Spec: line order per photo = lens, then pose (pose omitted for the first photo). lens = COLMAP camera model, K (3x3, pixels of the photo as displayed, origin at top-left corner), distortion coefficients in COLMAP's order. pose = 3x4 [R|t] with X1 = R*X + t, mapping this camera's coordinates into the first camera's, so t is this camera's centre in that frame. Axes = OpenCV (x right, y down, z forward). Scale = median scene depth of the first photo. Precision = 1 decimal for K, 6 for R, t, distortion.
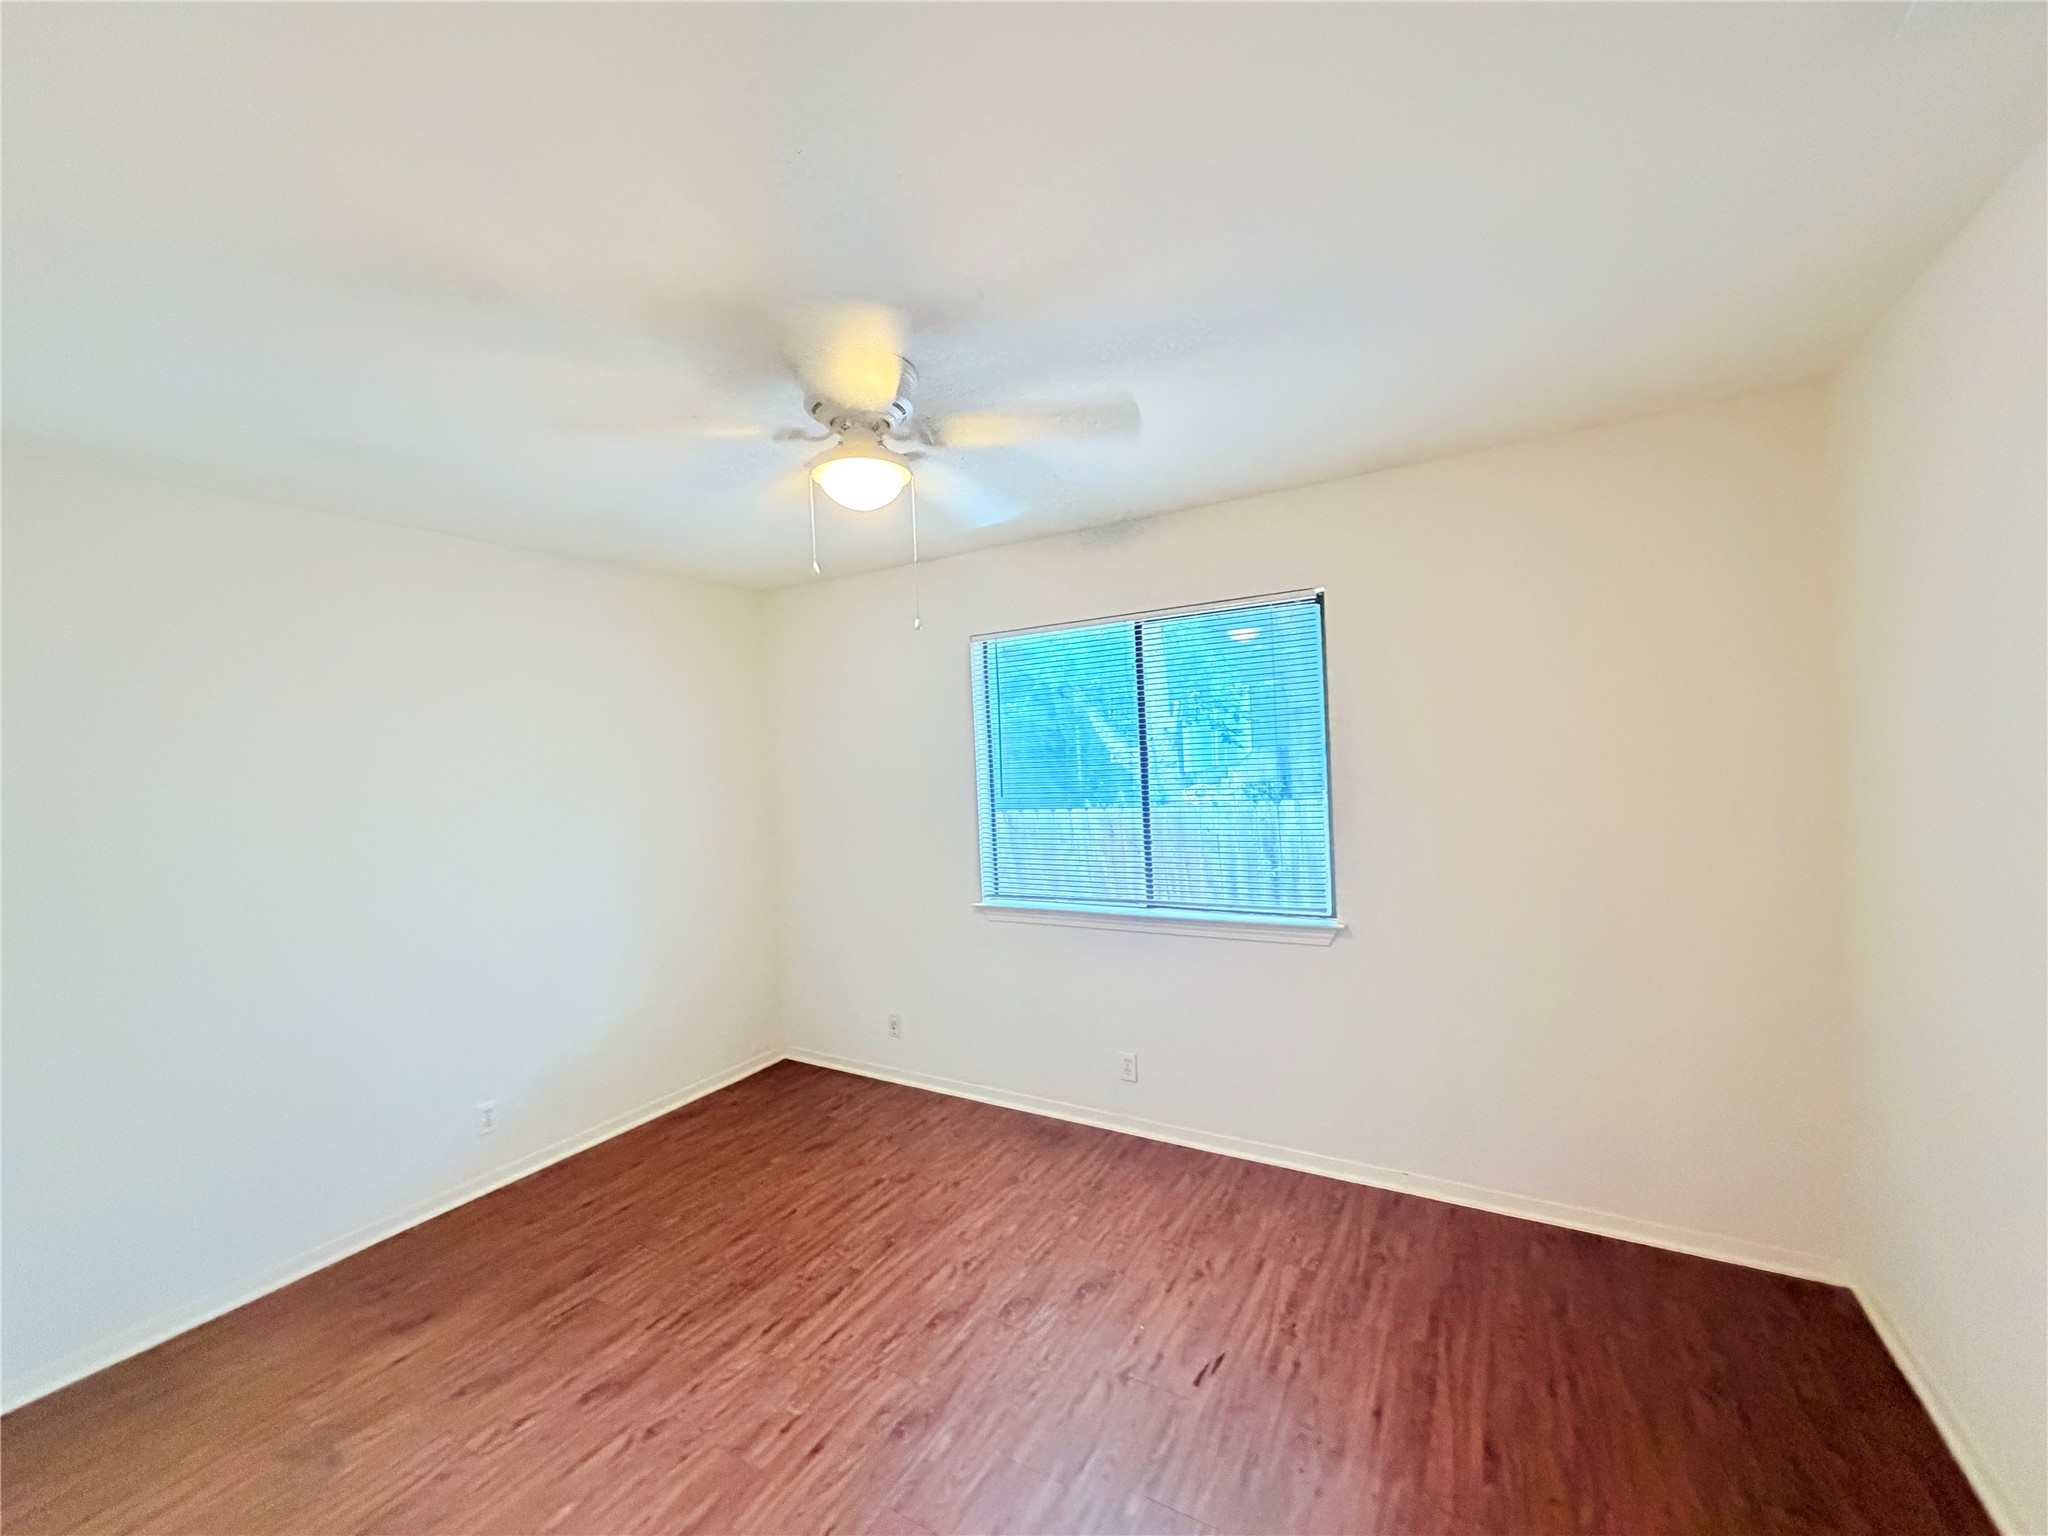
lens RADIAL K [[821.9, 0, 1020.5], [0, 821.9, 766.8], [0, 0, 1]] dist [0.000043, 0.000064]
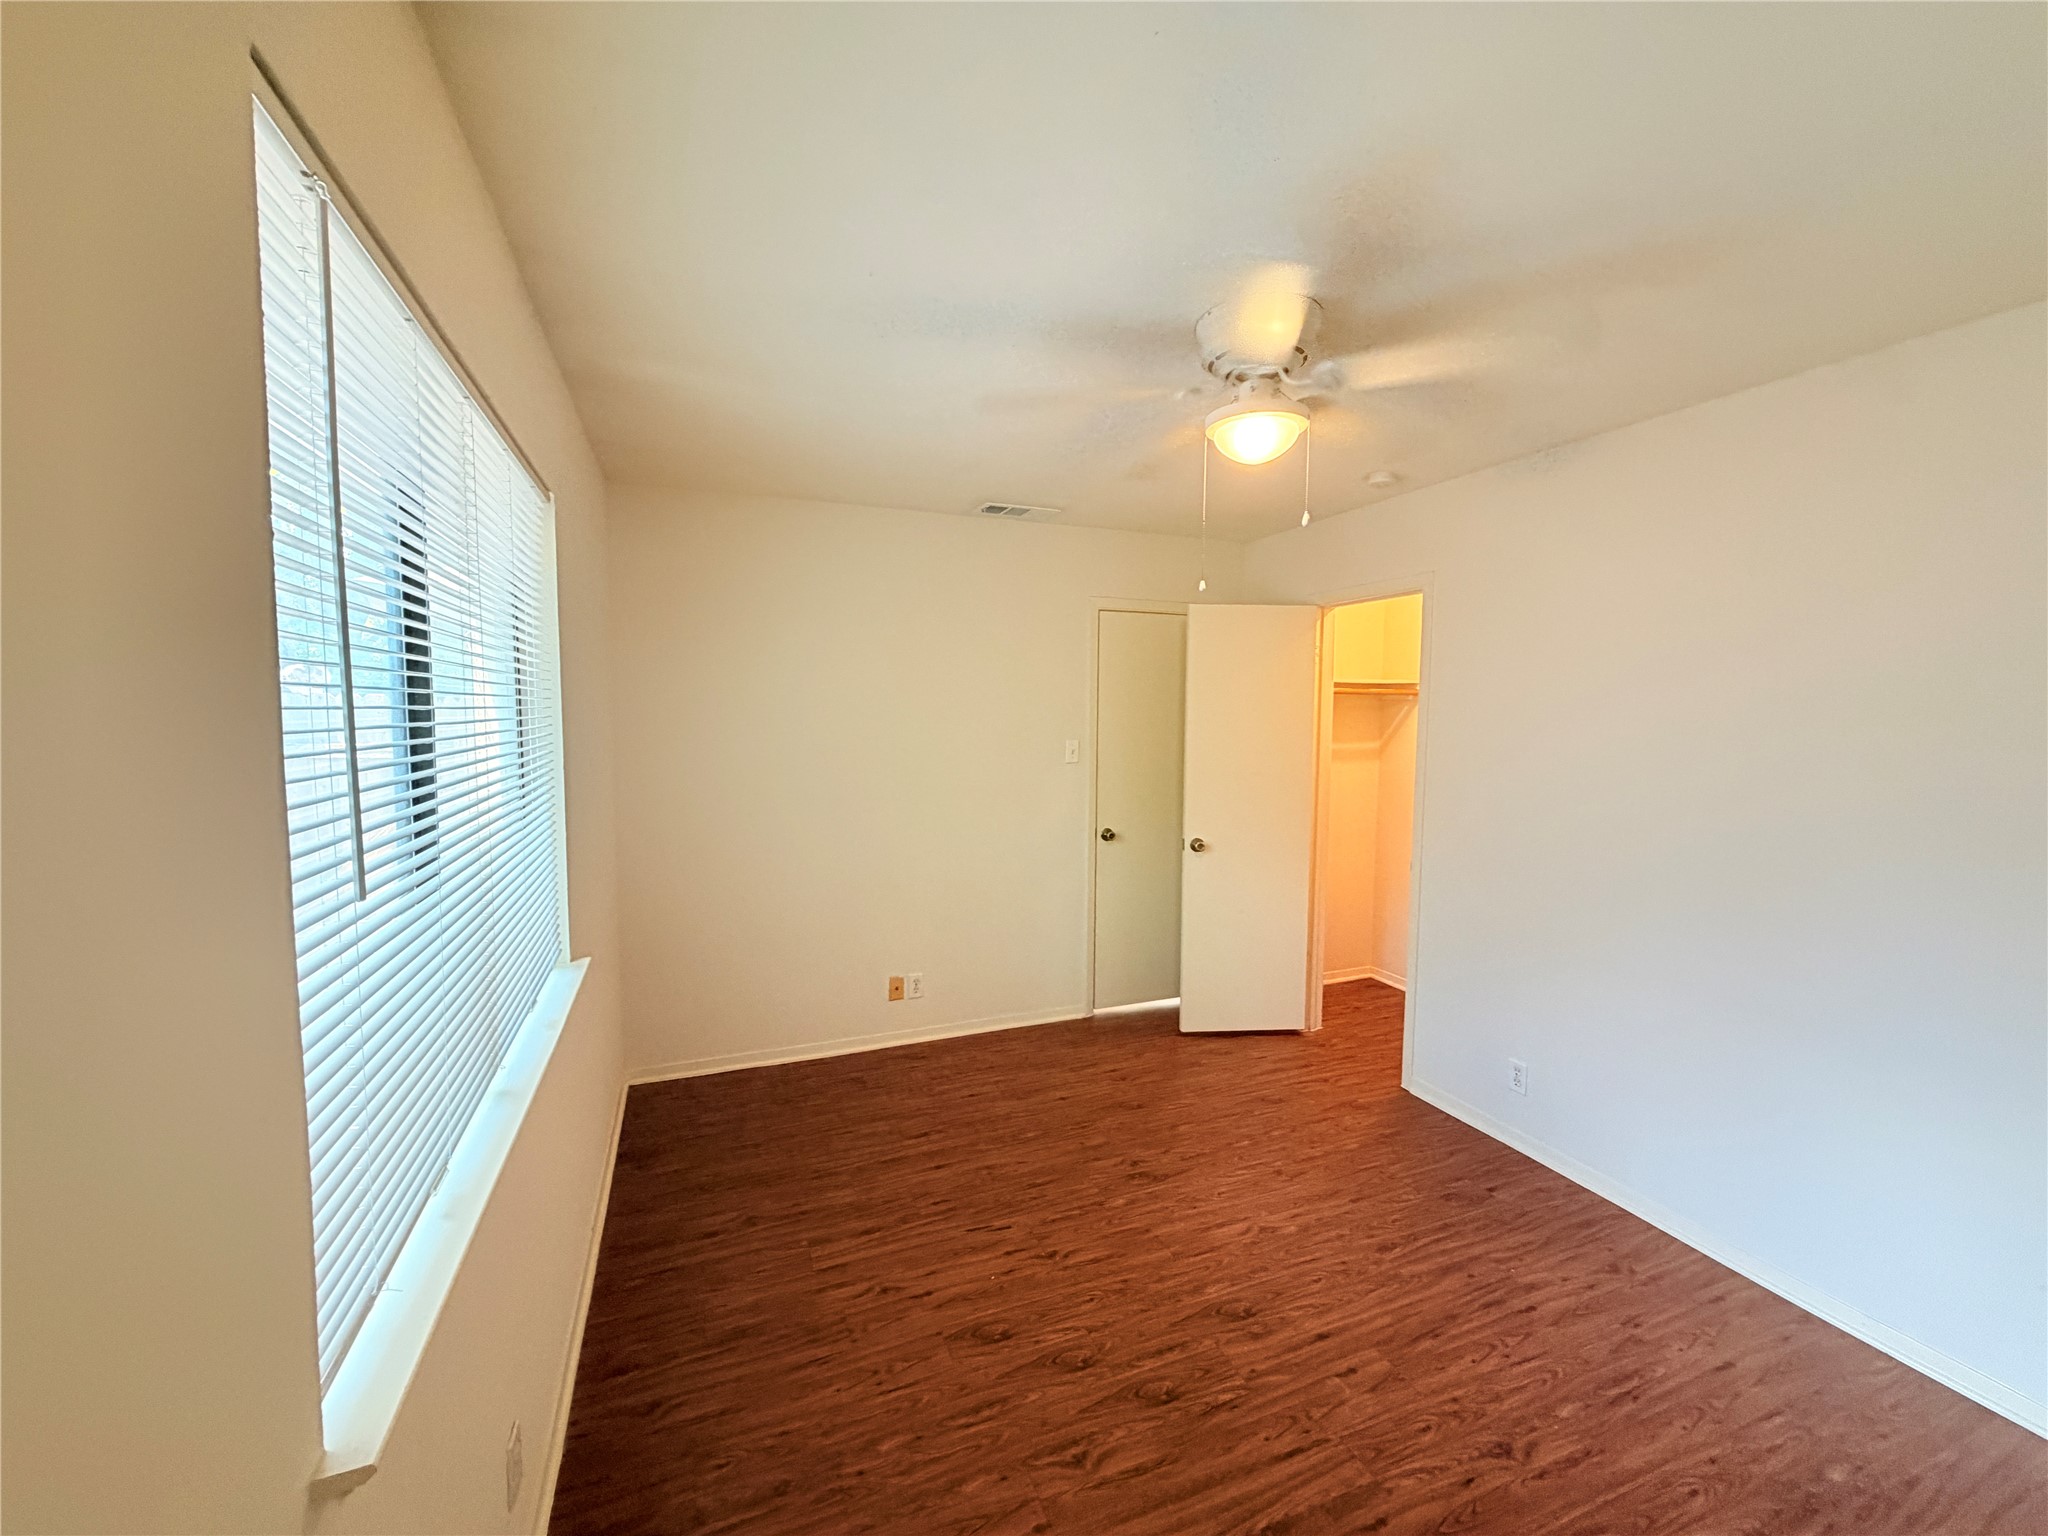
lens RADIAL K [[821.9, 0, 1020.5], [0, 821.9, 766.8], [0, 0, 1]] dist [0.000043, 0.000064]
pose [[-0.794166, -0.002342, 0.607697, -0.502804], [0.034952, 0.998161, 0.049523, -0.007034], [-0.606696, 0.060569, -0.792623, 1.751624]]
